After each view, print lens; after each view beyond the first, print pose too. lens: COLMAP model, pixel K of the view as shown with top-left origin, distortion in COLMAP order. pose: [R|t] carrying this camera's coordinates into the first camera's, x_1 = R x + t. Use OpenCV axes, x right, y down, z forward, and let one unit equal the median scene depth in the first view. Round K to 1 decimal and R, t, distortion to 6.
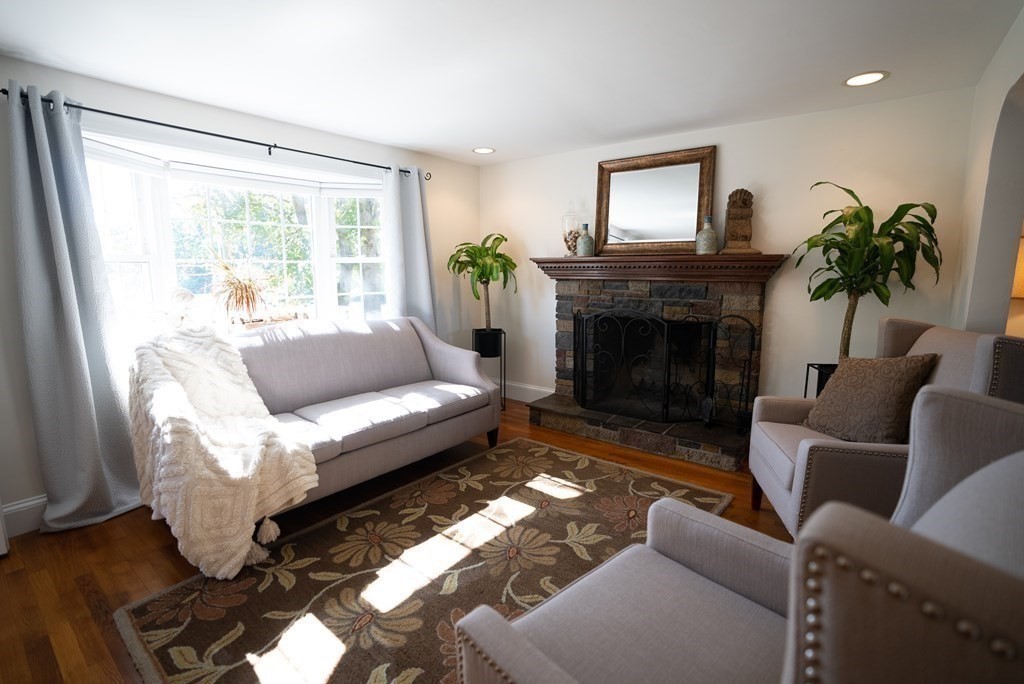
lens RADIAL K [[472.9, 0, 513.3], [0, 472.9, 338.8], [0, 0, 1]] dist [-0.061211, 0.020484]
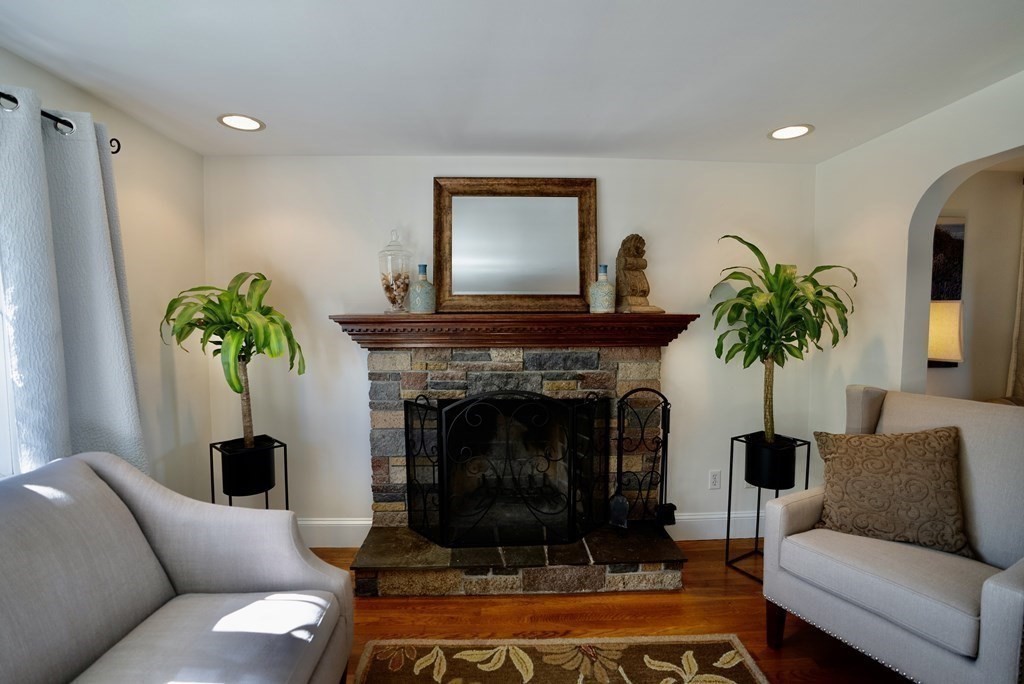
lens RADIAL K [[472.9, 0, 510.3], [0, 472.9, 343.0], [0, 0, 1]] dist [-0.061211, 0.020484]
pose [[0.769438, -0.037080, 0.637644, -0.199983], [0.095546, 0.993763, -0.057505, -0.094599], [-0.631534, 0.105171, 0.768182, 0.473245]]
